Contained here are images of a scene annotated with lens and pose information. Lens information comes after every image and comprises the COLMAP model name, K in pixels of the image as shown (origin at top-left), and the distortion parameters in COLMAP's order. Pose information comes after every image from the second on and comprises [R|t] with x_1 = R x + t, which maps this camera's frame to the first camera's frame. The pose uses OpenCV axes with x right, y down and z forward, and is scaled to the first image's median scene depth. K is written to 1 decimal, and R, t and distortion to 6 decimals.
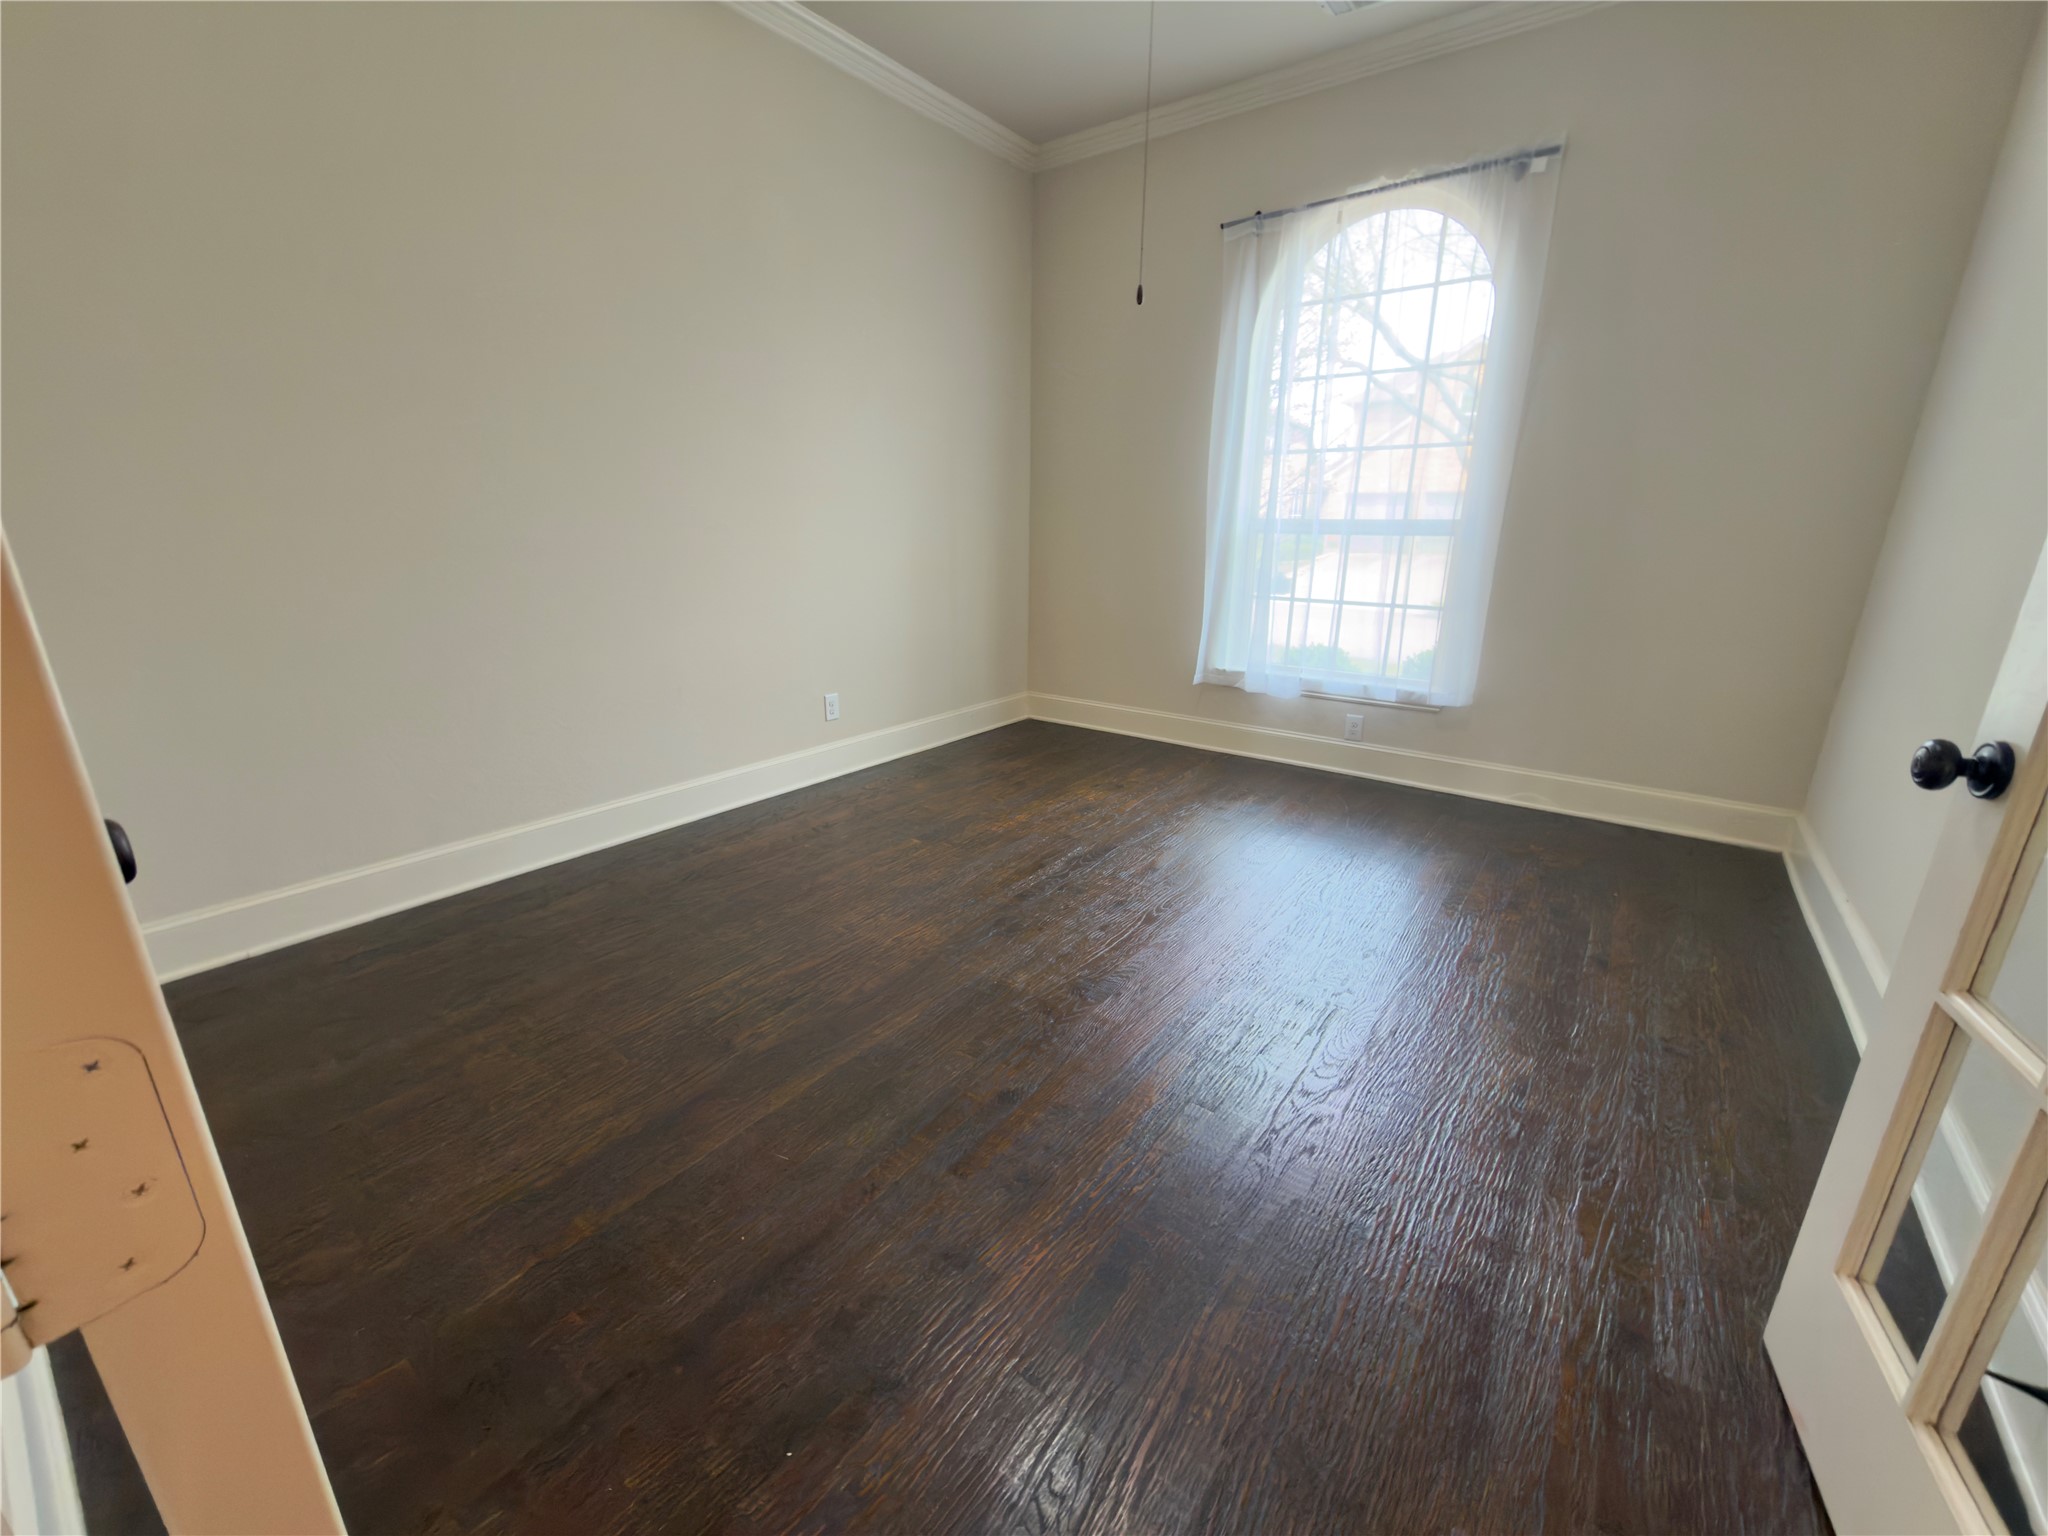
lens RADIAL K [[820.7, 0, 1027.4], [0, 820.7, 777.5], [0, 0, 1]] dist [0.001051, 0.000104]
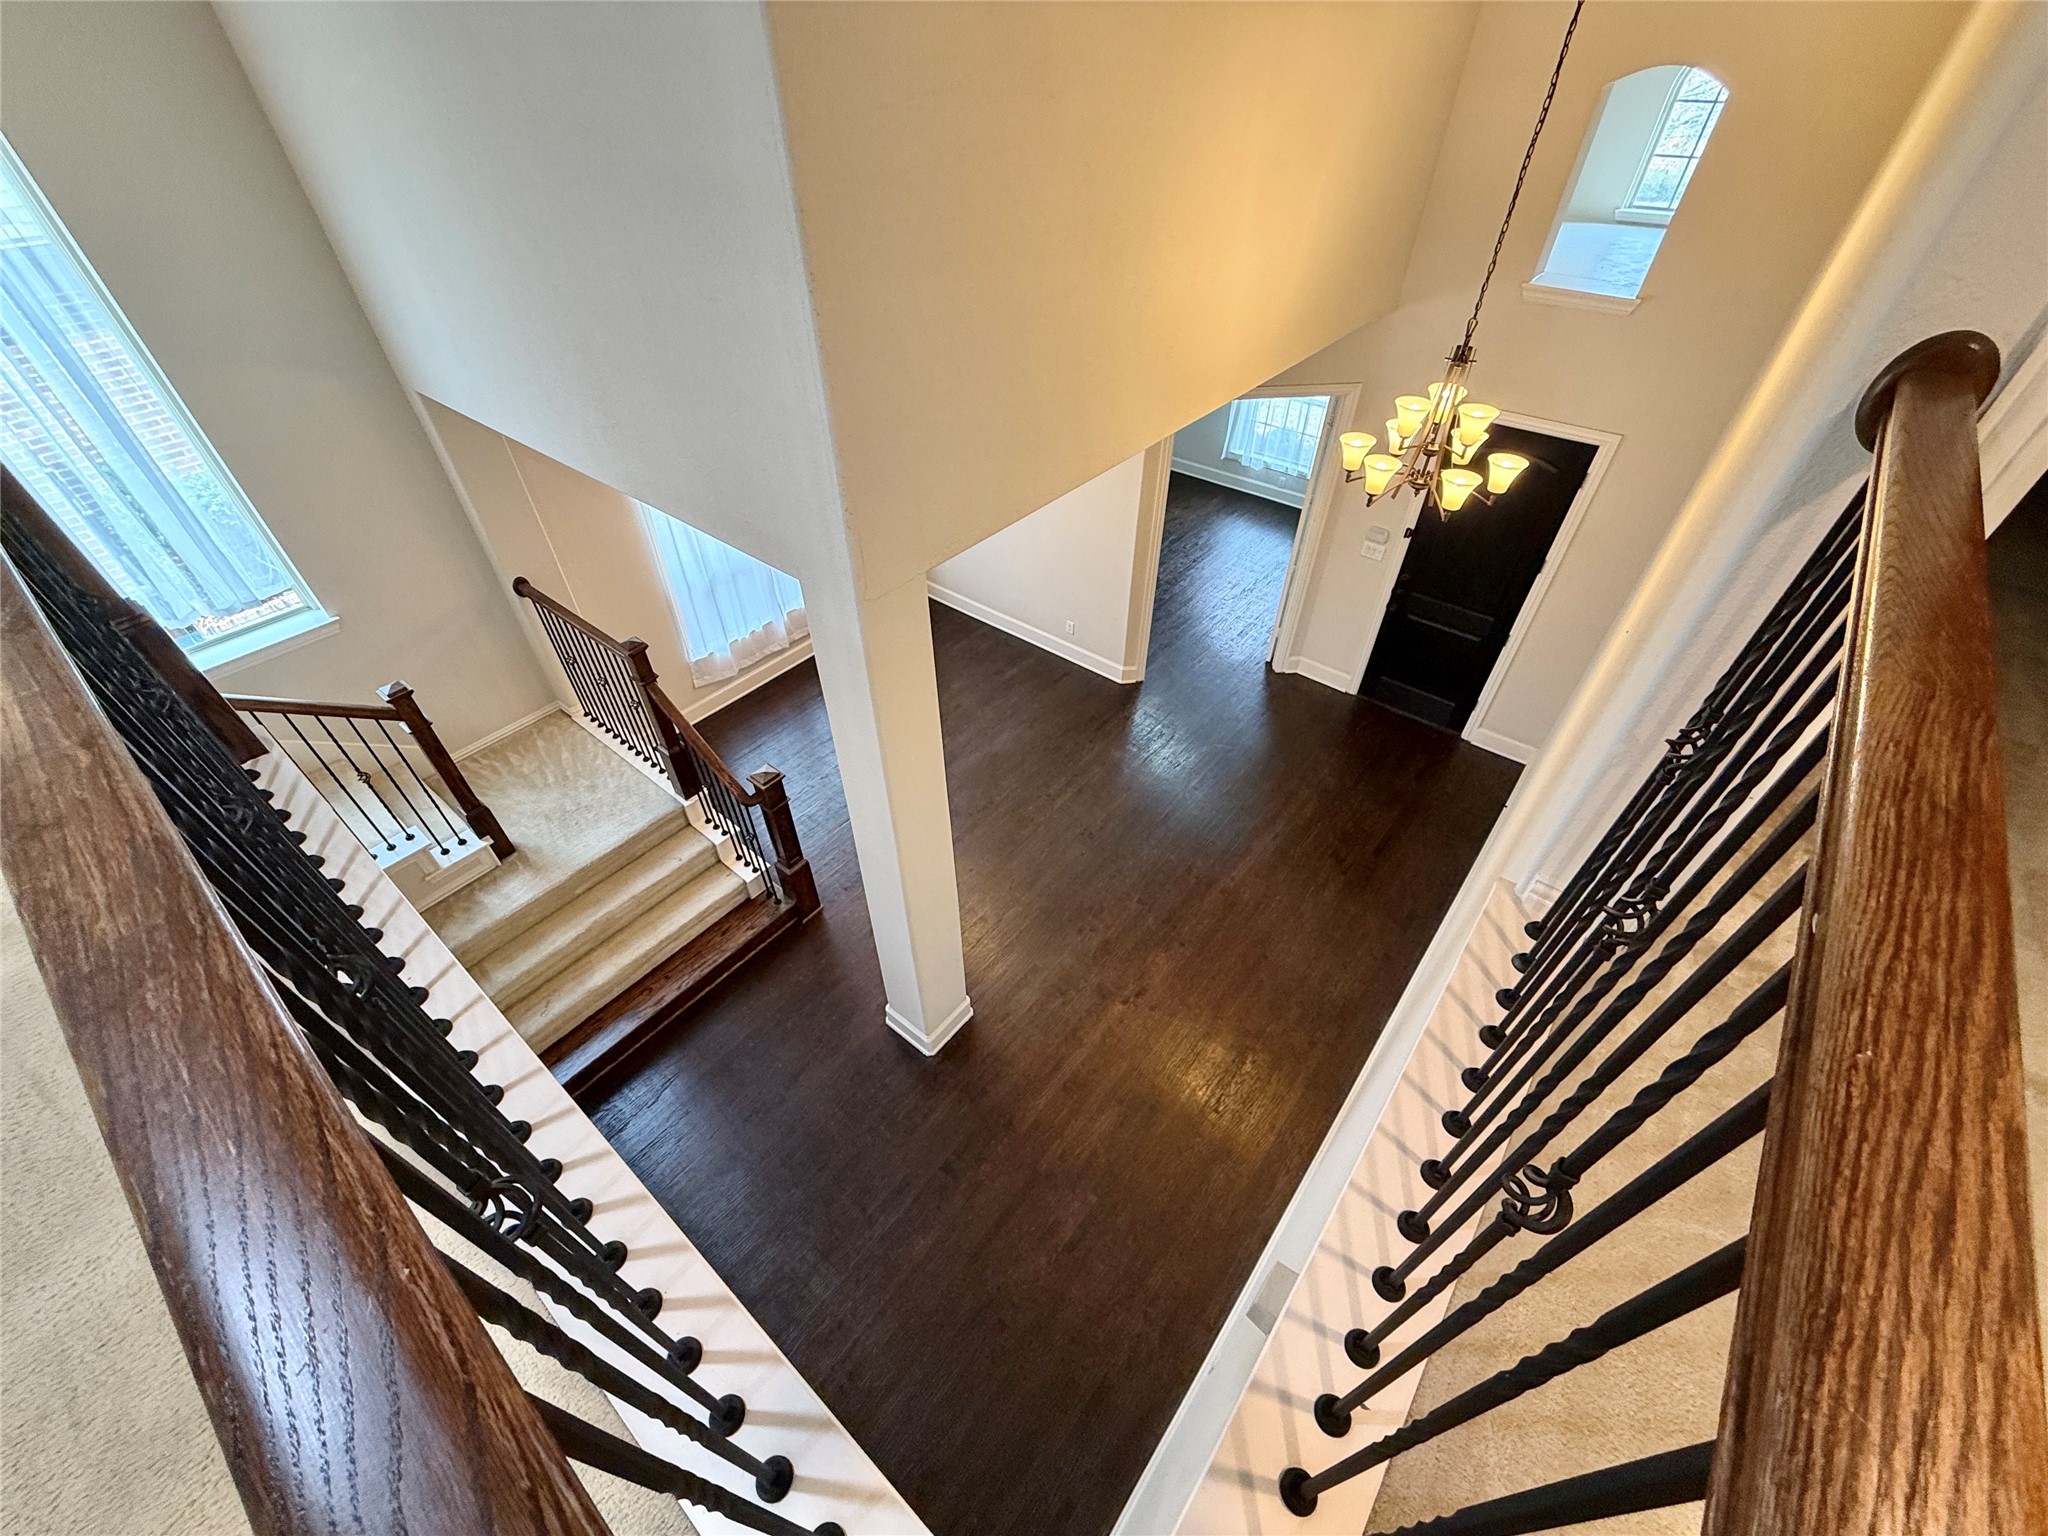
lens RADIAL K [[821.3, 0, 1024.0], [0, 821.3, 768.0], [0, 0, 1]] dist [-0.001034, -0.000096]
pose [[0.999117, 0.022331, -0.035597, -0.308368], [-0.004932, 0.903576, 0.428400, -0.371523], [0.041731, -0.427846, 0.902888, -1.816456]]
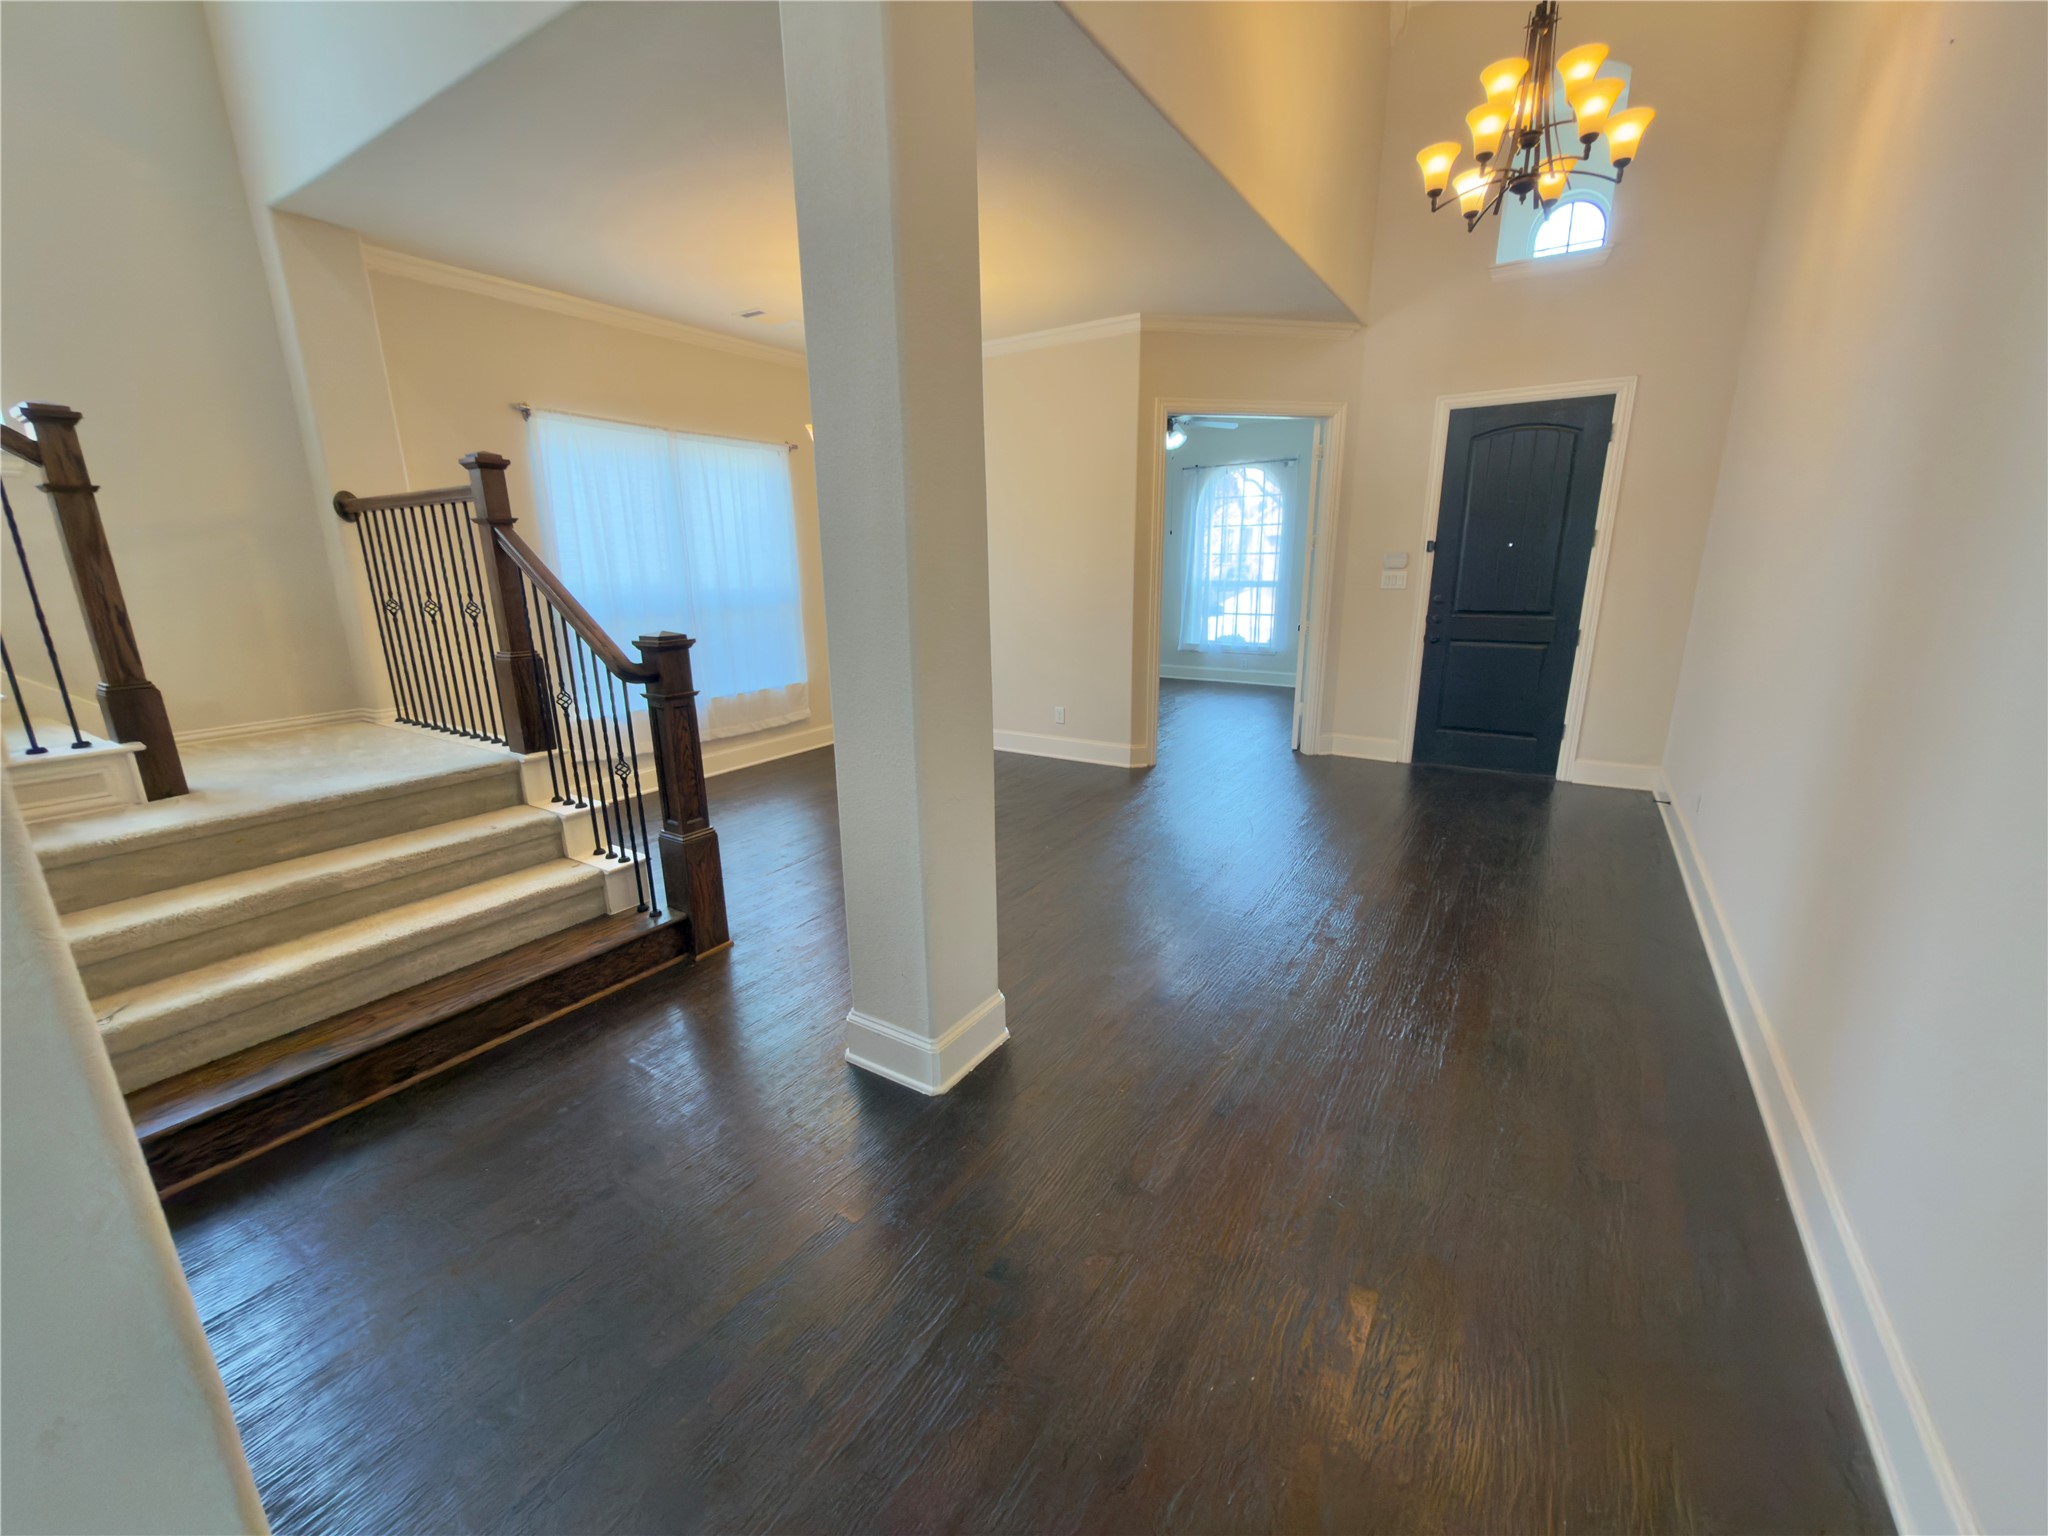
lens RADIAL K [[820.7, 0, 1027.4], [0, 820.7, 777.5], [0, 0, 1]] dist [0.001051, 0.000104]
pose [[0.997226, -0.035179, 0.065597, -0.457549], [0.038408, 0.998078, -0.048625, 0.403116], [-0.063761, 0.051010, 0.996661, -1.501524]]
